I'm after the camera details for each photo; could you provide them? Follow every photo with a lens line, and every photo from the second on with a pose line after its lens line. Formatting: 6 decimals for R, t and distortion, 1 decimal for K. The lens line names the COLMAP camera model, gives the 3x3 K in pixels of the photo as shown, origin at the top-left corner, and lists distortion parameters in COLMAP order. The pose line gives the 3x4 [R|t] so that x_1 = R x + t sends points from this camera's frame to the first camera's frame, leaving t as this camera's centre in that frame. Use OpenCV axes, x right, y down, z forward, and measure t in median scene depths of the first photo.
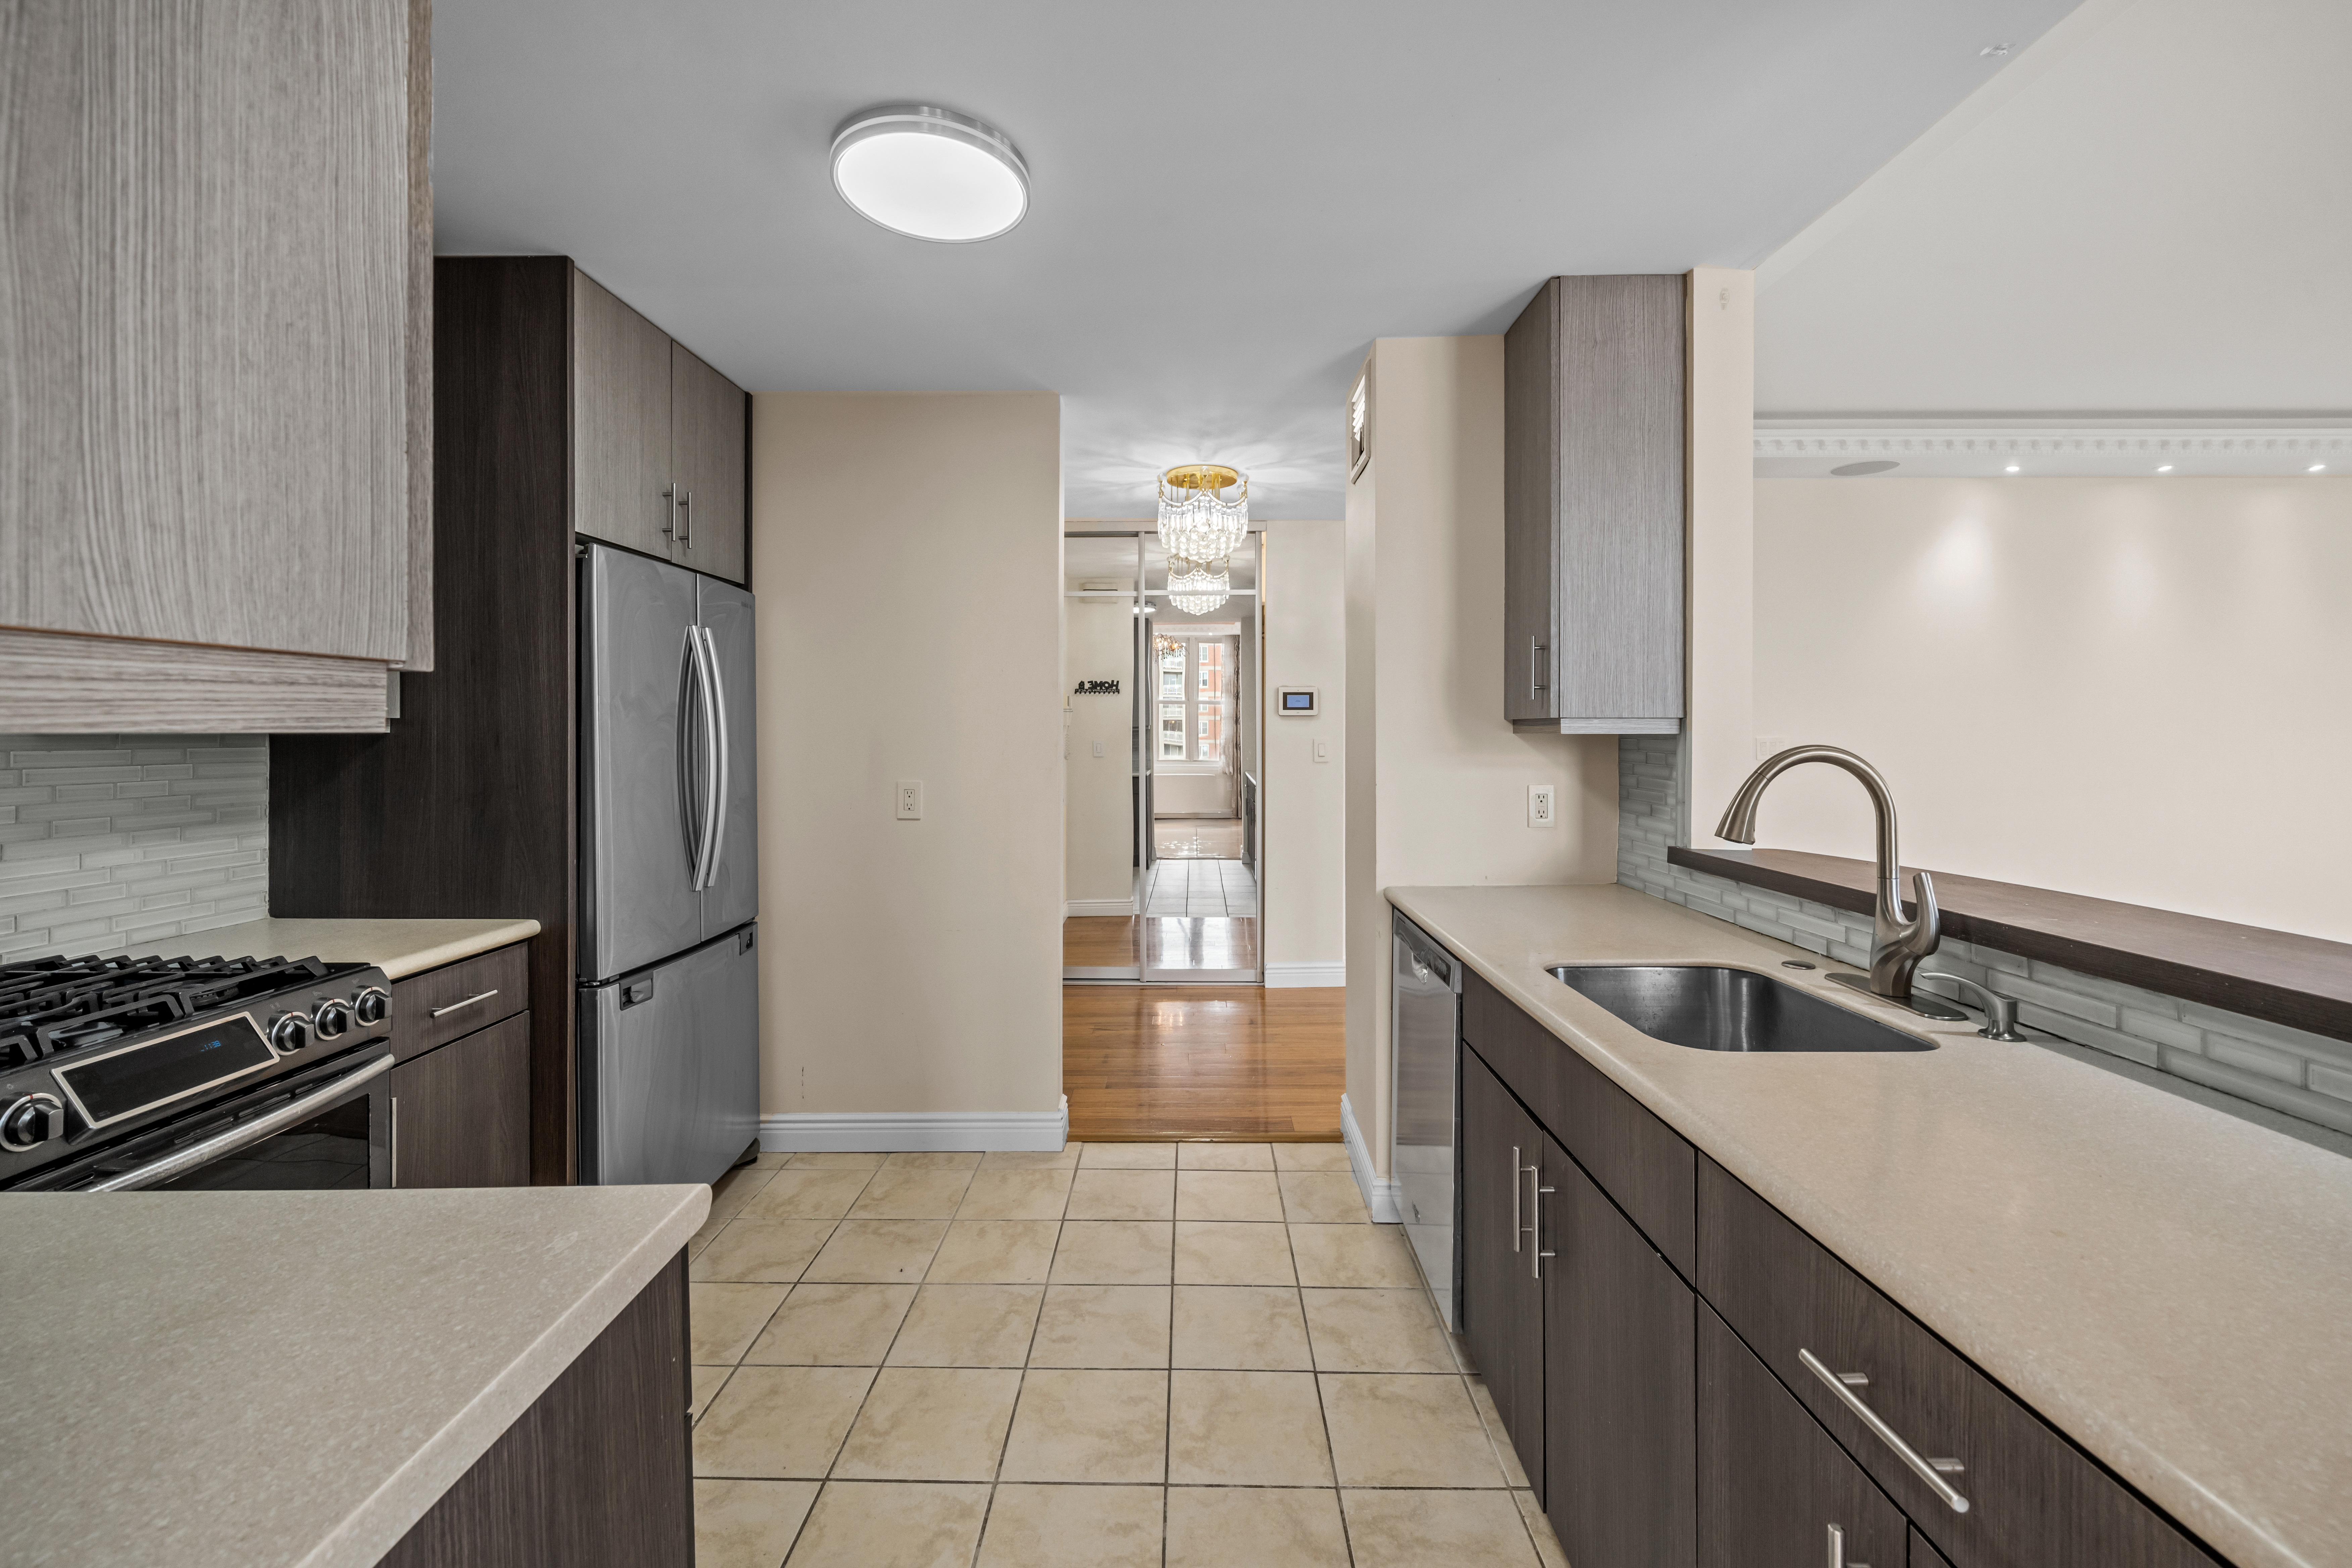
lens RADIAL K [[935.9, 0, 1176.0], [0, 935.9, 784.0], [0, 0, 1]] dist [-0.001170, -0.000061]
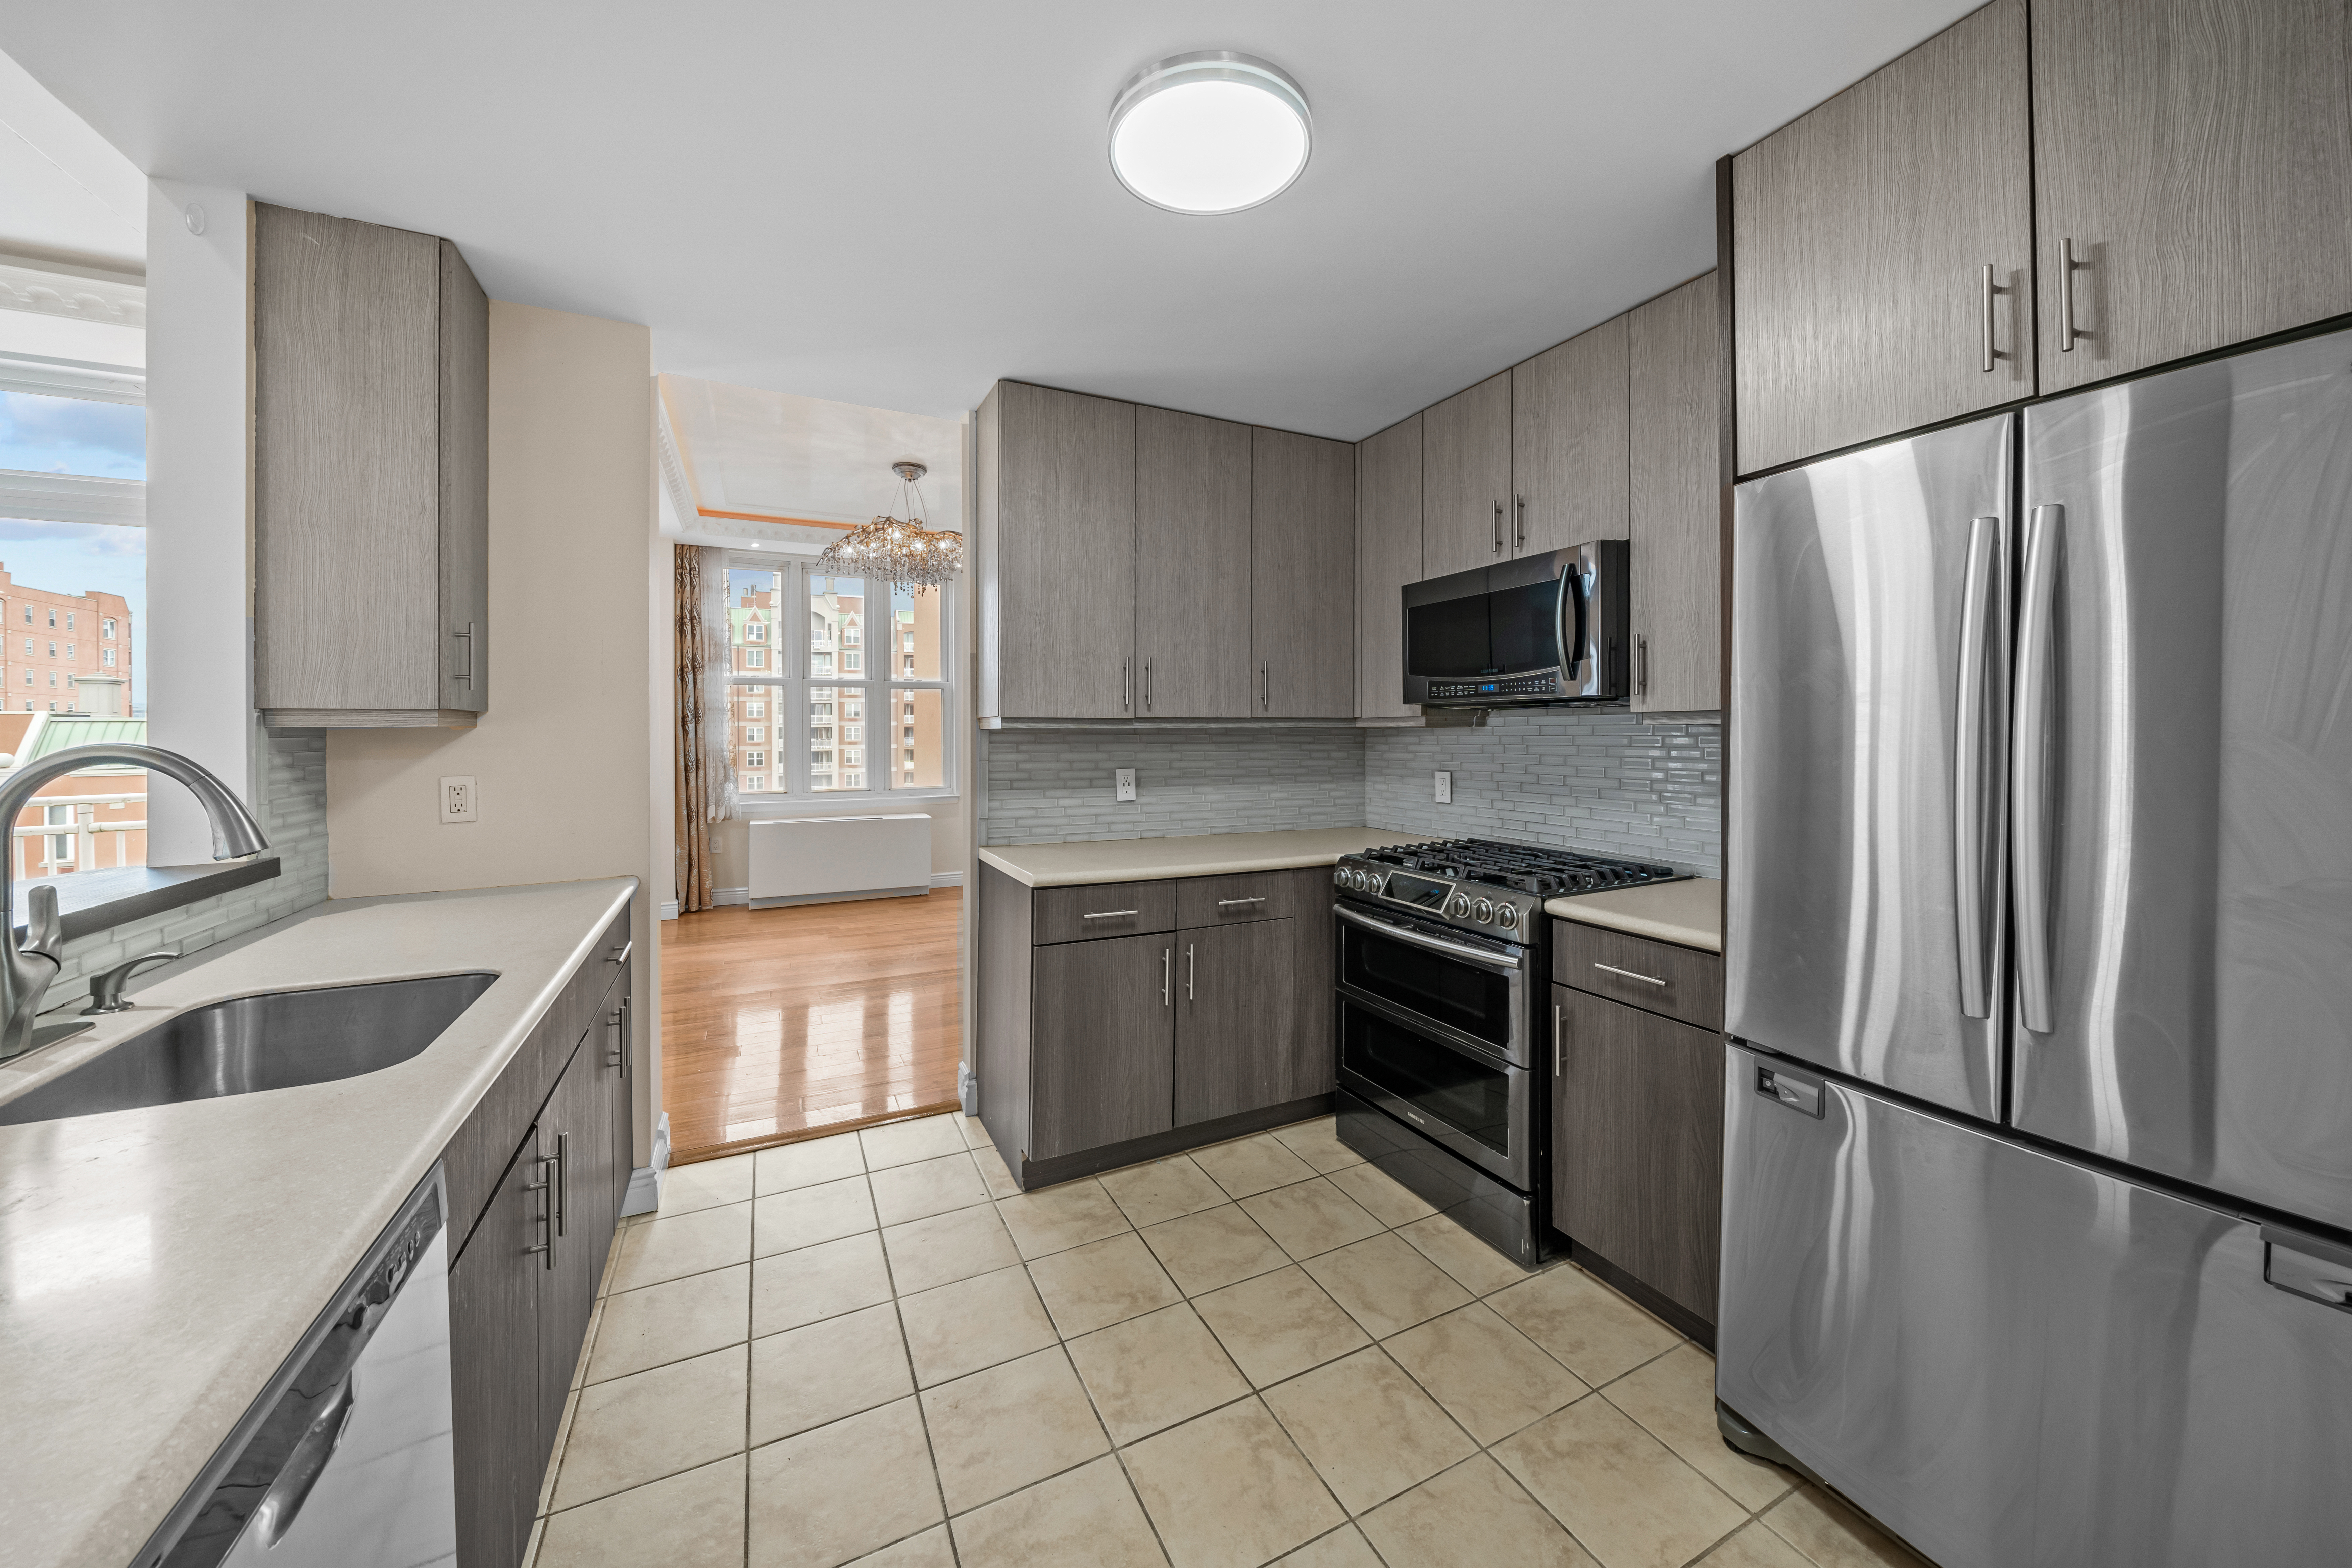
lens RADIAL K [[834.1, 0, 1168.7], [0, 834.1, 730.6], [0, 0, 1]] dist [-0.000242, -0.000002]
pose [[-0.891632, 0.004987, -0.452734, 0.151247], [-0.019086, 0.998636, 0.048589, -0.084523], [0.452359, 0.051965, -0.890321, 1.632953]]
